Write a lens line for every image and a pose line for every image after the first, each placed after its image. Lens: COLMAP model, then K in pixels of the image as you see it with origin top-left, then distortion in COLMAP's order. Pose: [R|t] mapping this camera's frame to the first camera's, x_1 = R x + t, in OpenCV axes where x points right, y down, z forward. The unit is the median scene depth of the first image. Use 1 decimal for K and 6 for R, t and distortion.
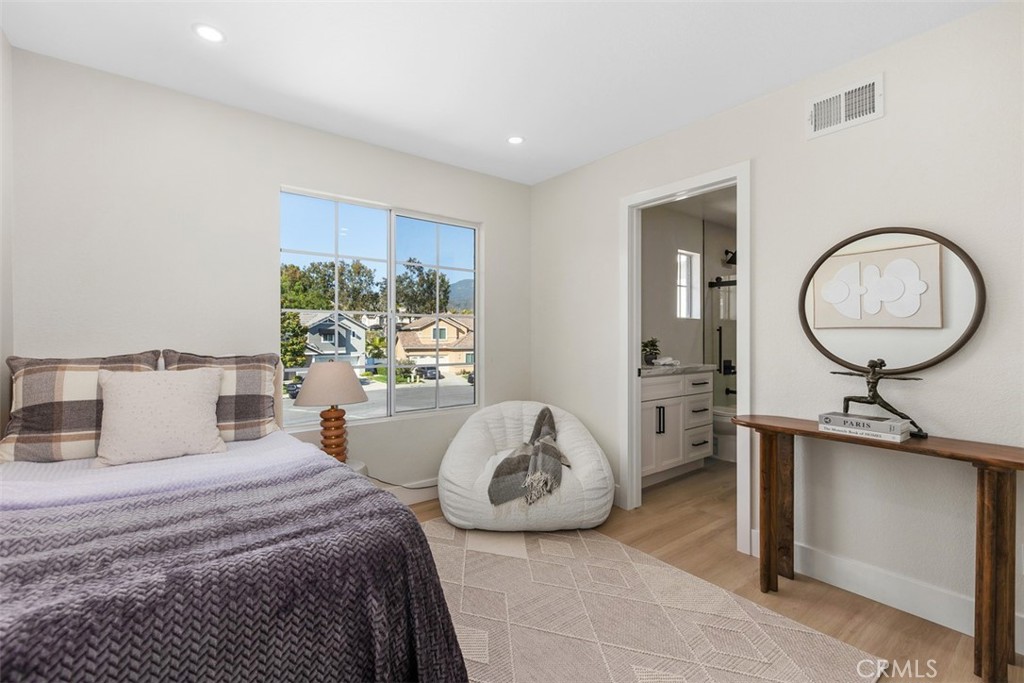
lens RADIAL K [[451.8, 0, 528.5], [0, 451.8, 340.4], [0, 0, 1]] dist [0.000846, 0.000155]
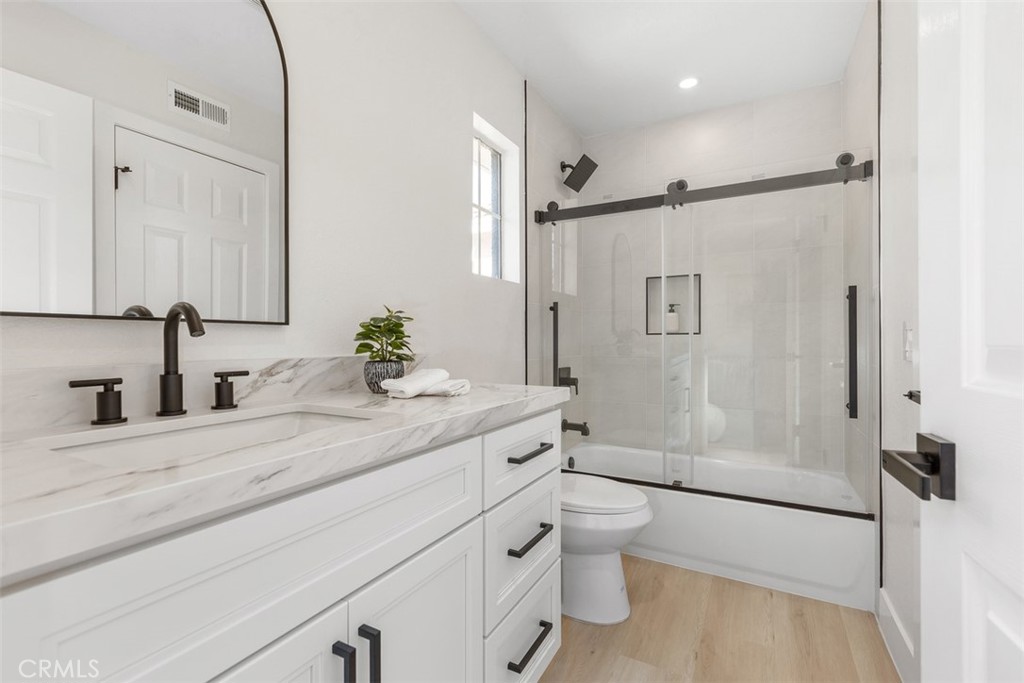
lens RADIAL K [[451.8, 0, 528.5], [0, 451.8, 340.4], [0, 0, 1]] dist [0.000846, 0.000155]
pose [[0.916468, 0.001352, 0.400106, 0.204355], [0.000235, 0.999992, -0.003917, 0.015412], [-0.400108, 0.003683, 0.916460, 0.577148]]
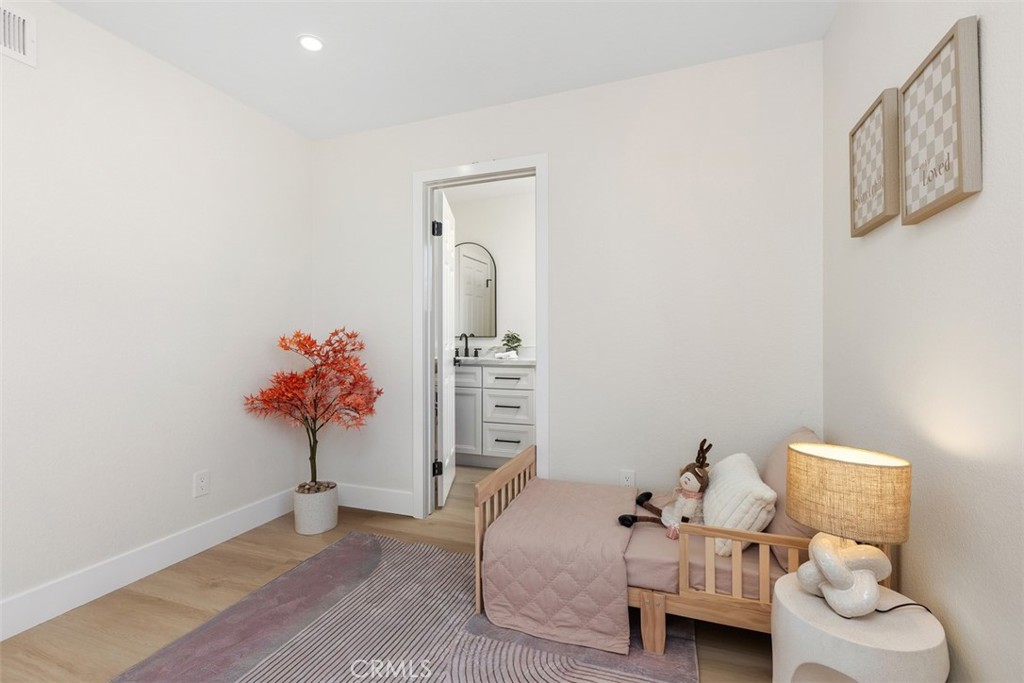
lens RADIAL K [[451.8, 0, 528.5], [0, 451.8, 340.4], [0, 0, 1]] dist [0.000846, 0.000155]
pose [[0.542846, 0.001938, -0.839830, 0.977633], [-0.003285, 0.999995, 0.000185, 0.012073], [0.839826, 0.002658, 0.542850, 0.417113]]
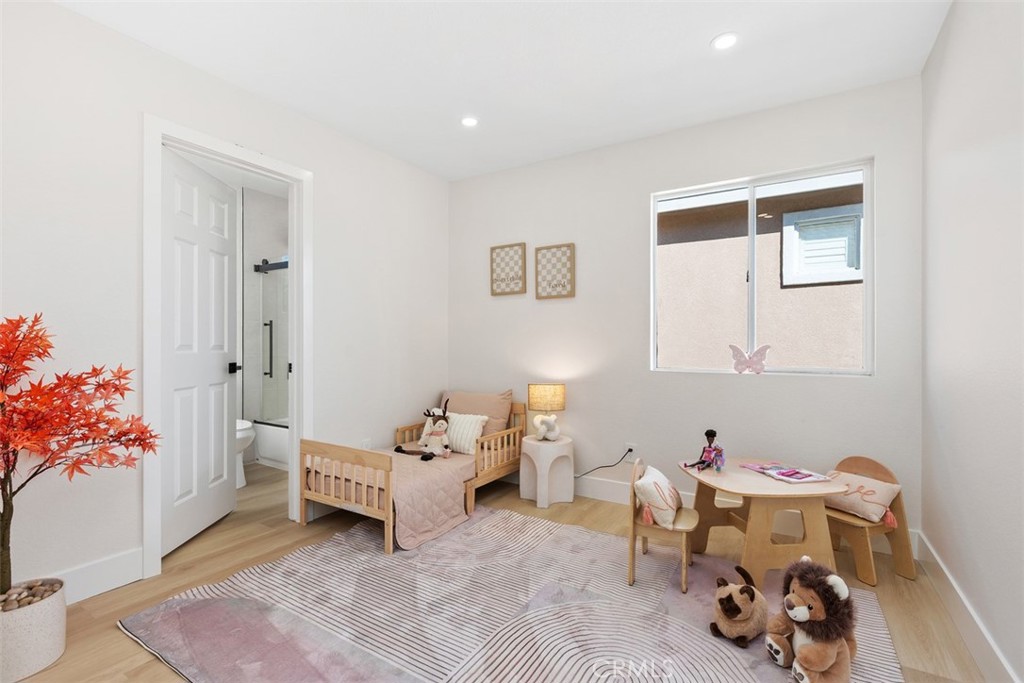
lens RADIAL K [[451.8, 0, 528.5], [0, 451.8, 340.4], [0, 0, 1]] dist [0.000846, 0.000155]
pose [[0.936835, 0.000822, 0.349772, 0.605668], [0.000299, 0.999995, -0.003150, 0.009054], [-0.349772, 0.003055, 0.936830, 0.073620]]
